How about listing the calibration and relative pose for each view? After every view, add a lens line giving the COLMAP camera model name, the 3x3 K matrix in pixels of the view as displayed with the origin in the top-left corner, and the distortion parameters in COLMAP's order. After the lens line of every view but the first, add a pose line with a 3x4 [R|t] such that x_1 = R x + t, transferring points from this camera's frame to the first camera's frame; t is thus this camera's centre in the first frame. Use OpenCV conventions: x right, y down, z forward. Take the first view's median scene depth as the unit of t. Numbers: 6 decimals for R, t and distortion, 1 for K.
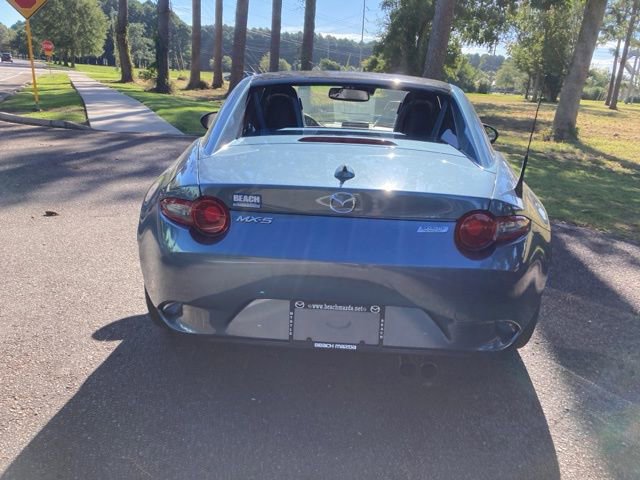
lens RADIAL K [[541.7, 0, 340.9], [0, 541.7, 247.0], [0, 0, 1]] dist [0.032856, -0.029945]
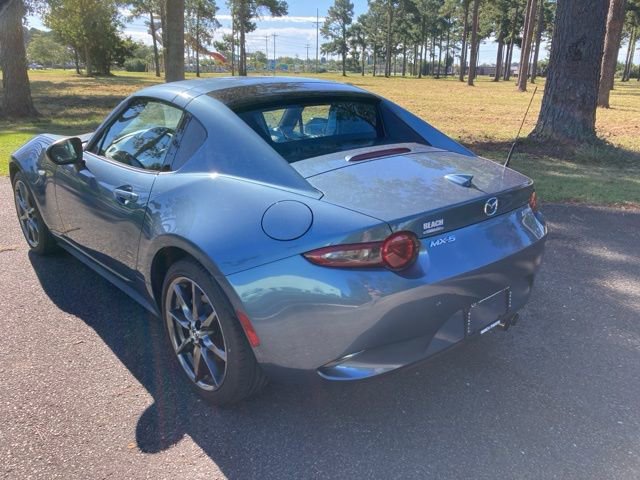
lens RADIAL K [[541.7, 0, 326.8], [0, 541.7, 239.0], [0, 0, 1]] dist [0.032856, -0.029945]
pose [[0.698803, -0.261079, 0.665967, -0.397170], [0.234927, 0.963136, 0.131068, -0.095833], [-0.675635, 0.064863, 0.734377, 0.143869]]
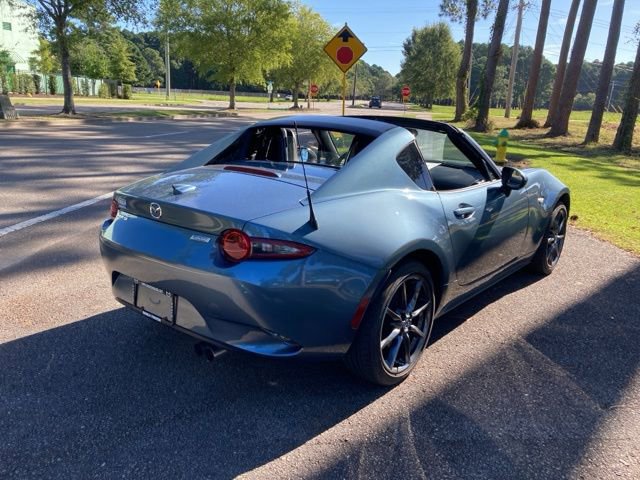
lens RADIAL K [[541.7, 0, 324.7], [0, 541.7, 245.8], [0, 0, 1]] dist [0.032856, -0.029945]
pose [[0.791741, 0.135144, -0.595721, 0.448293], [-0.175385, 0.984451, -0.009764, -0.021688], [0.585138, 0.112211, 0.803132, 0.054487]]
